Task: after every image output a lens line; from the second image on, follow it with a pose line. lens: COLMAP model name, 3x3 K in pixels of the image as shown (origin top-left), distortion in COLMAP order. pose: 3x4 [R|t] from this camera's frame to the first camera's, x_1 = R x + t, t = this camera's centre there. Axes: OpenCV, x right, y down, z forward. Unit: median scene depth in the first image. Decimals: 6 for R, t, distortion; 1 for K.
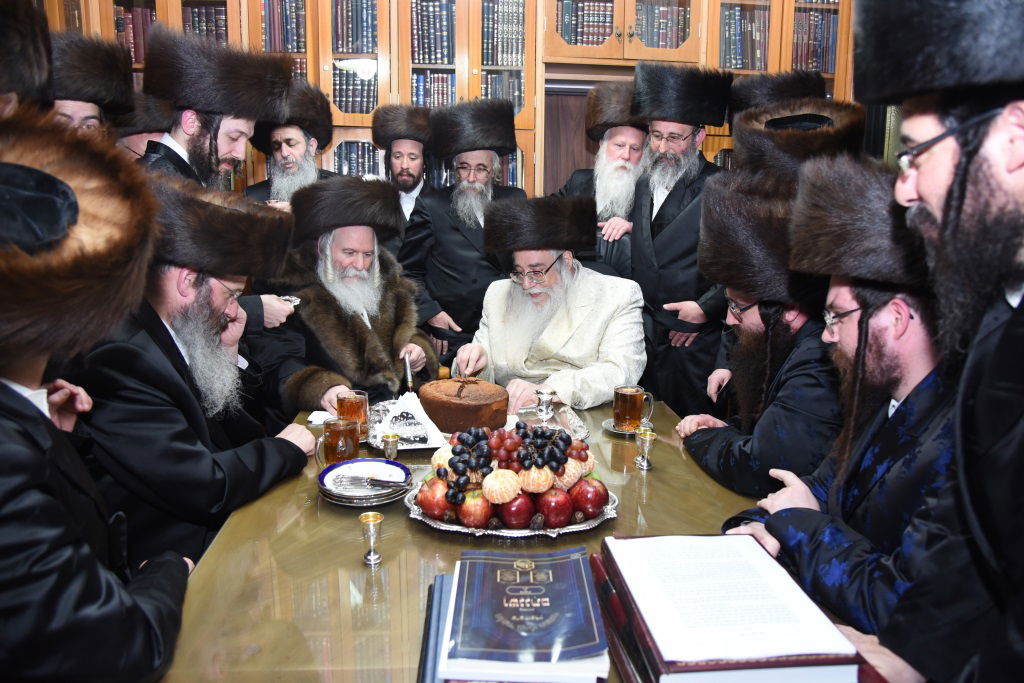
lens RADIAL K [[707.3, 0, 502.4], [0, 707.3, 336.7], [0, 0, 1]] dist [-0.106369, 0.070260]
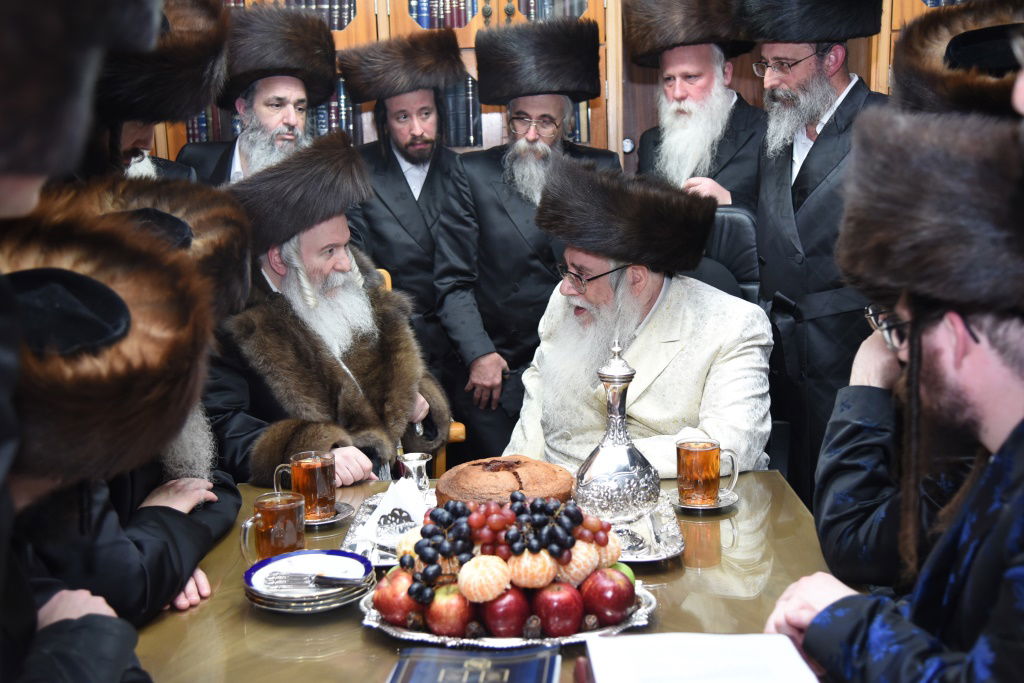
lens RADIAL K [[1275.9, 0, 526.5], [0, 1275.9, 318.8], [0, 0, 1]] dist [0.134710, -0.022175]
pose [[0.995744, -0.022154, -0.089464, 0.160153], [0.018072, 0.998770, -0.046177, 0.002225], [0.090377, 0.044364, 0.994919, -0.332134]]
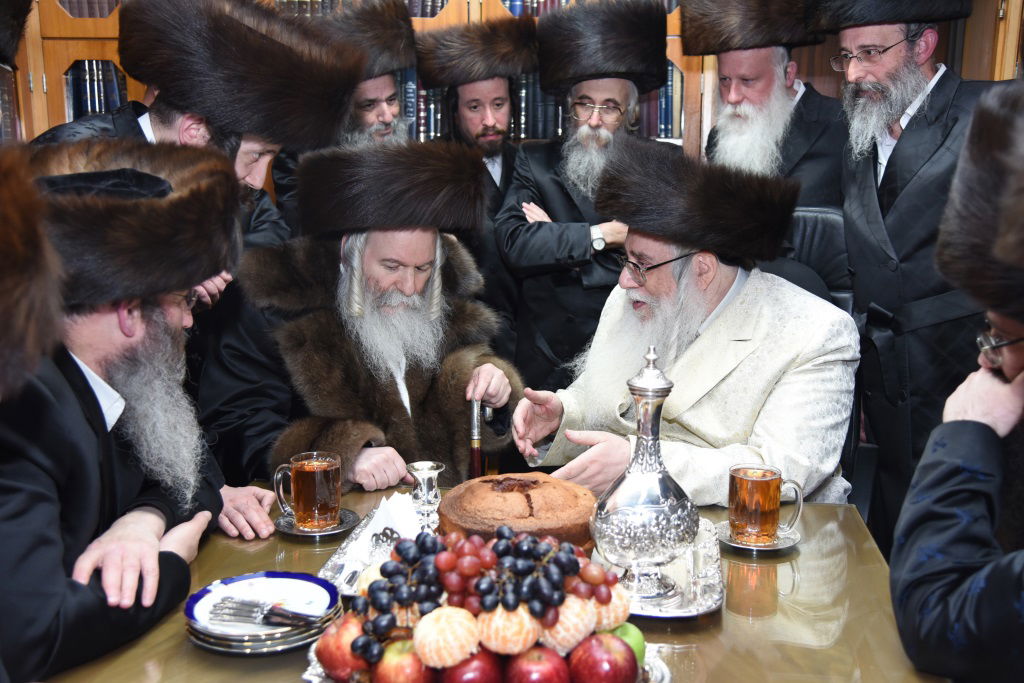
lens RADIAL K [[1084.8, 0, 512.0], [0, 1084.8, 341.5], [0, 0, 1]] dist [0.115610, 0.019048]
pose [[0.972884, 0.025305, -0.229907, 0.241880], [-0.032102, 0.999150, -0.025873, -0.012415], [0.229057, 0.032552, 0.972869, 0.104434]]
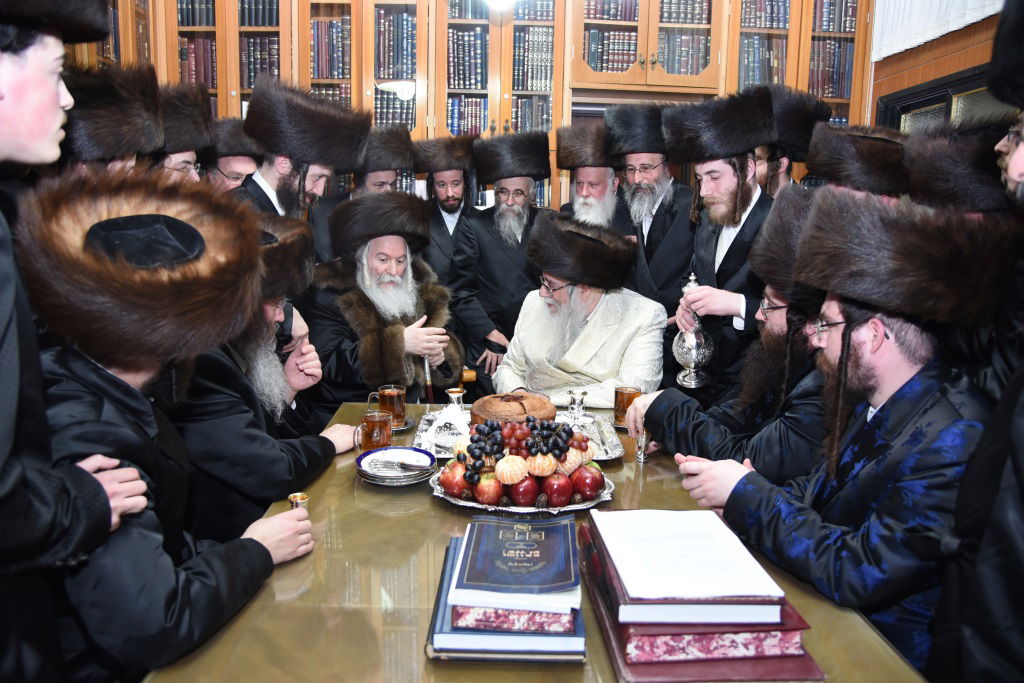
lens RADIAL K [[719.0, 0, 506.1], [0, 719.0, 337.4], [0, 0, 1]] dist [-0.104777, 0.064195]
pose [[0.998725, 0.018614, -0.046932, 0.038995], [-0.019186, 0.999747, -0.011748, 0.006017], [0.046702, 0.012634, 0.998829, -0.182021]]
